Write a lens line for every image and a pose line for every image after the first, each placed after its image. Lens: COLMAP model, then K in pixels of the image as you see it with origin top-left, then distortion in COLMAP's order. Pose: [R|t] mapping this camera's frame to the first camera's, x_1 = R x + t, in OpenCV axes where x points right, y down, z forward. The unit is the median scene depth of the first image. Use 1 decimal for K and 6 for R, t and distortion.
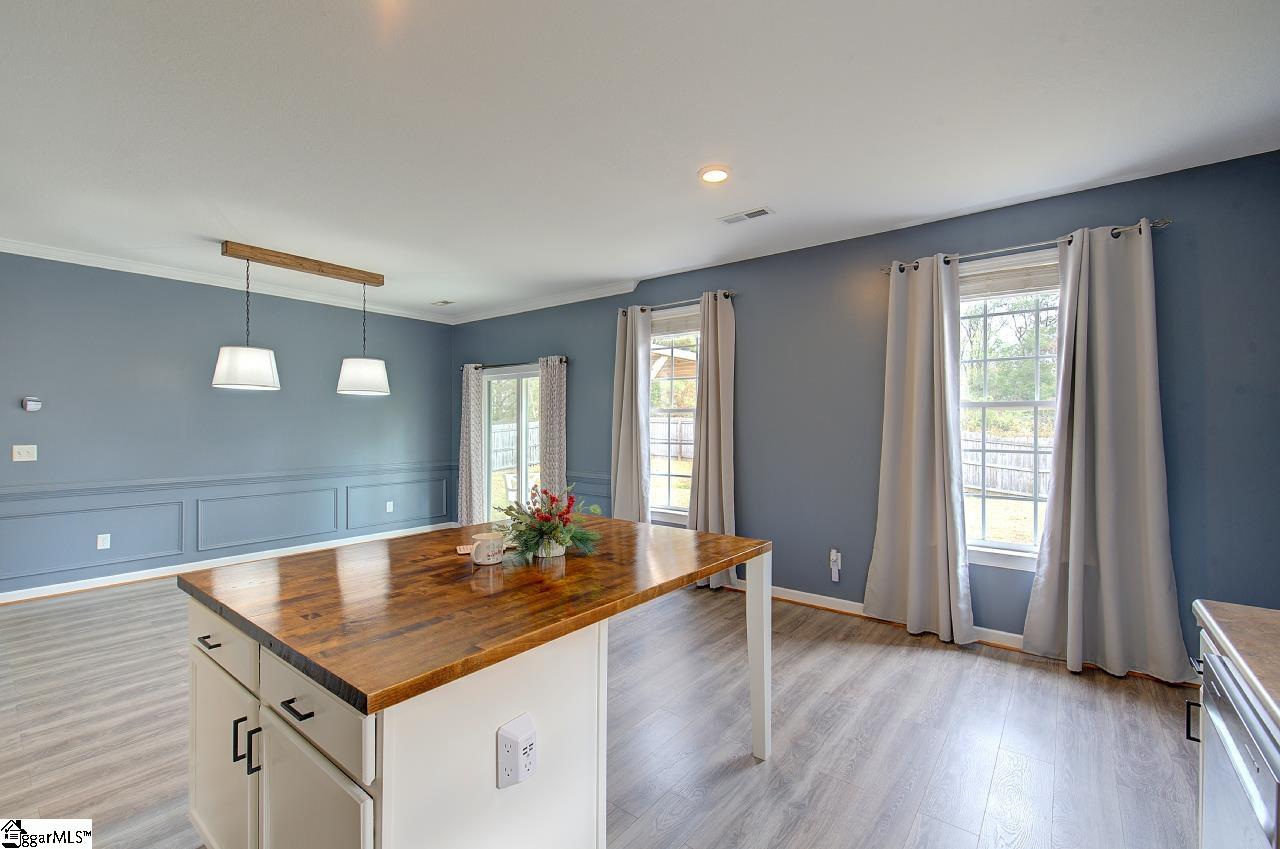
lens RADIAL K [[549.5, 0, 643.1], [0, 549.5, 427.3], [0, 0, 1]] dist [-0.002256, 0.001289]
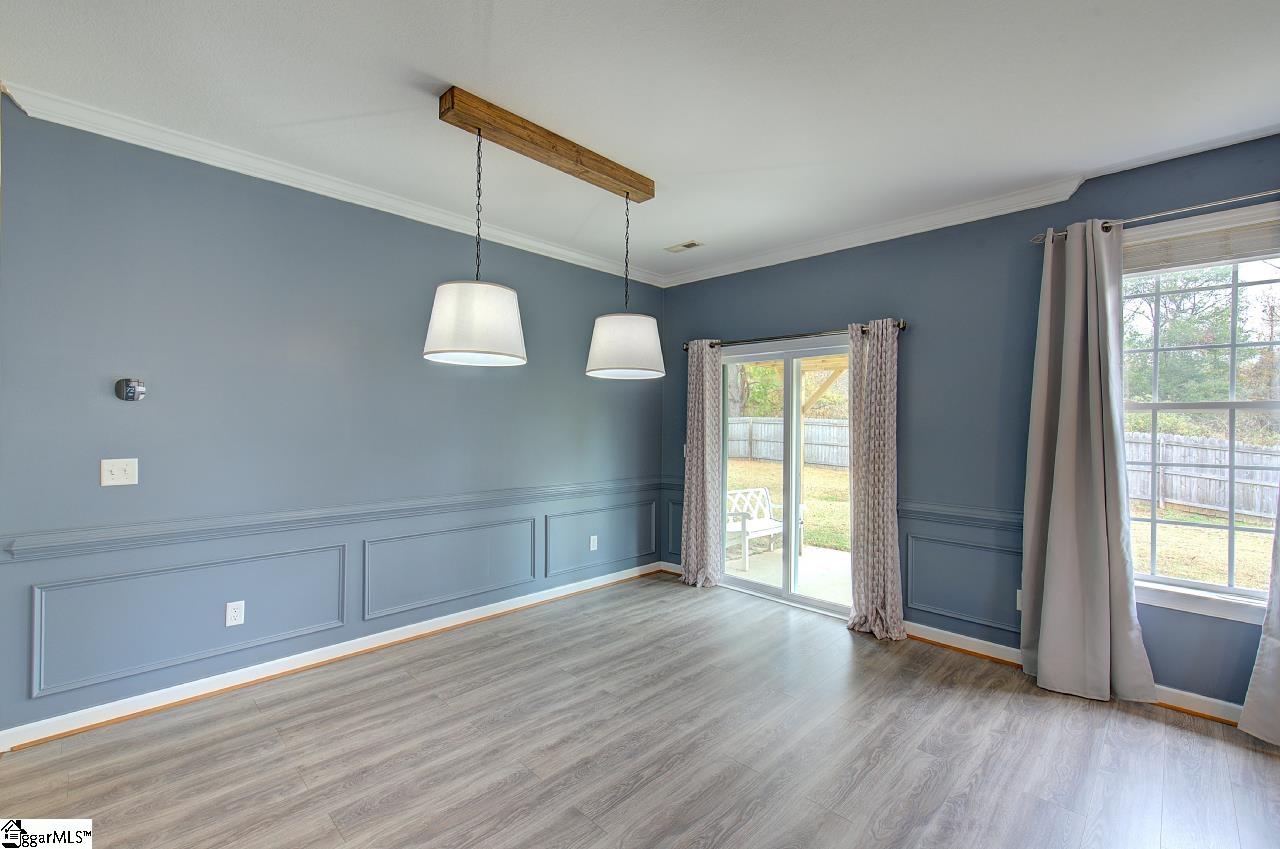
lens RADIAL K [[549.5, 0, 640.7], [0, 549.5, 428.1], [0, 0, 1]] dist [-0.002256, 0.001289]
pose [[0.994186, 0.007508, -0.107416, -0.403645], [-0.007373, 0.999971, 0.001657, -0.004637], [0.107425, -0.000855, 0.994213, 0.377915]]
